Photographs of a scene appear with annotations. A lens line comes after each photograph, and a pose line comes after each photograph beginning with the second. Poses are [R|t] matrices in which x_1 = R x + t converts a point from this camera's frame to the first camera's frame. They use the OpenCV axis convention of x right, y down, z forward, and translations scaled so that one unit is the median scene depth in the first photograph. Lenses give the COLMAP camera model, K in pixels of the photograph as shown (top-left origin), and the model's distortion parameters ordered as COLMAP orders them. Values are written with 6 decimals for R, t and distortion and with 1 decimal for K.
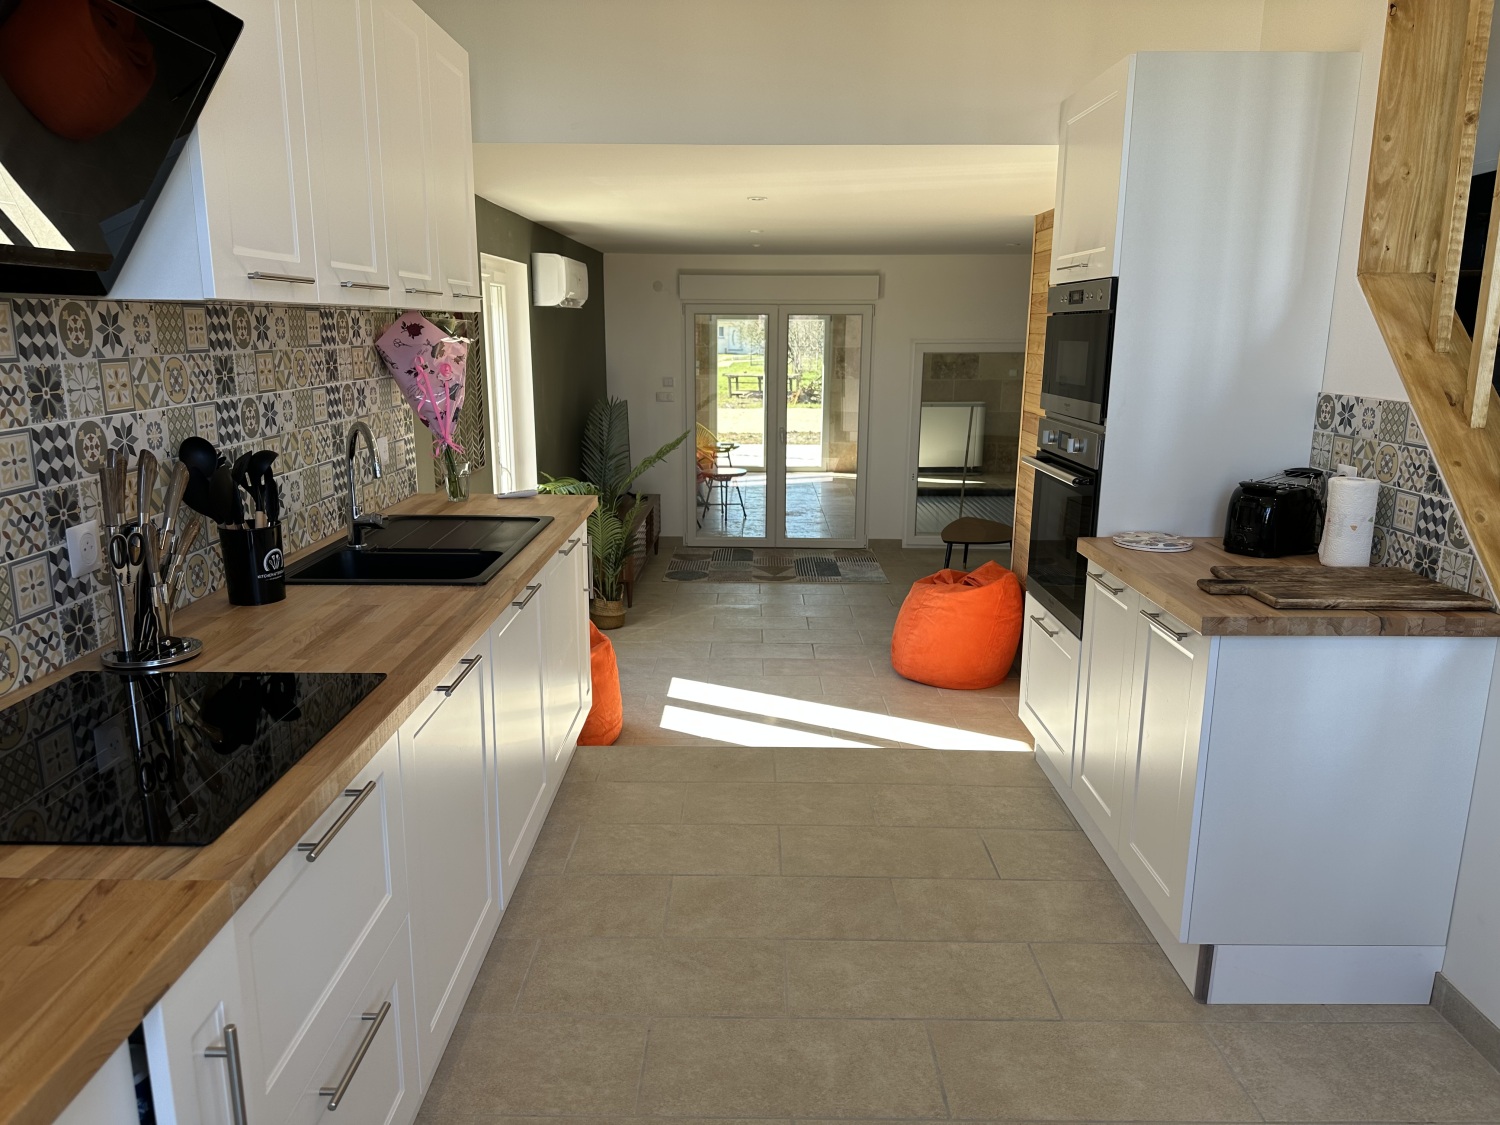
lens RADIAL K [[1048.4, 0, 747.9], [0, 1048.4, 564.9], [0, 0, 1]] dist [0.059186, -0.069459]
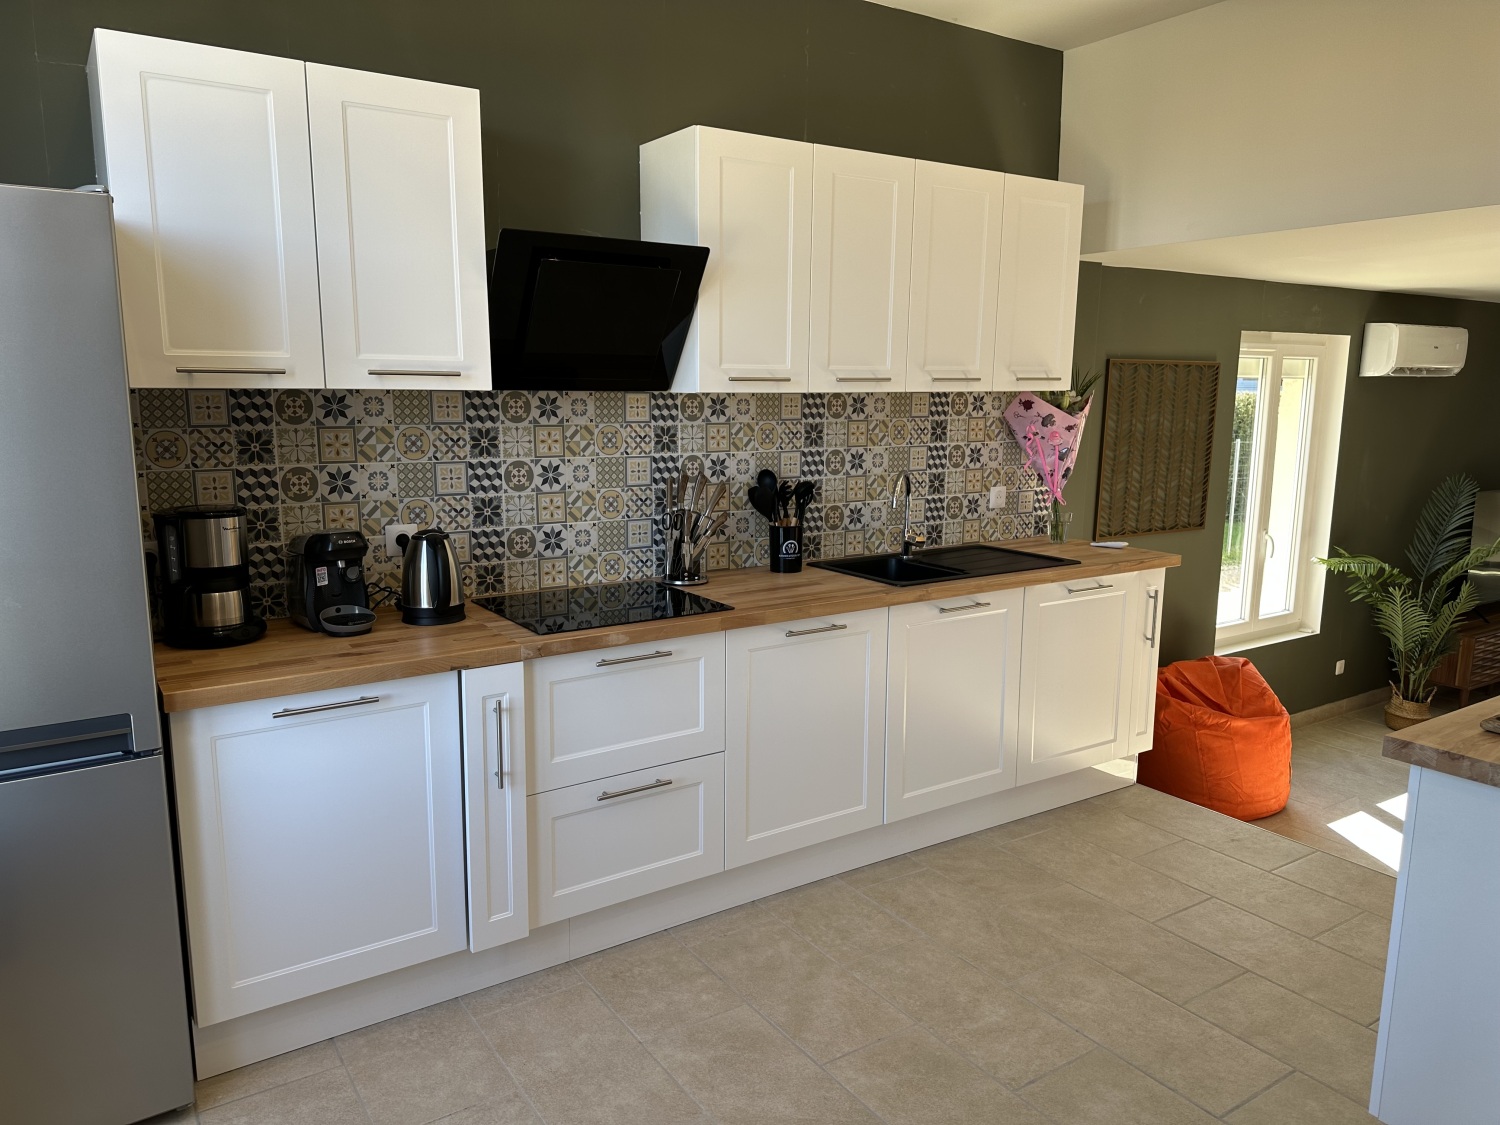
lens RADIAL K [[1048.4, 0, 730.5], [0, 1048.4, 556.5], [0, 0, 1]] dist [0.059186, -0.069459]
pose [[0.546185, 0.129568, -0.827583, 0.826198], [-0.184904, 0.982244, 0.031750, -0.024430], [0.817002, 0.135682, 0.560445, 0.024953]]
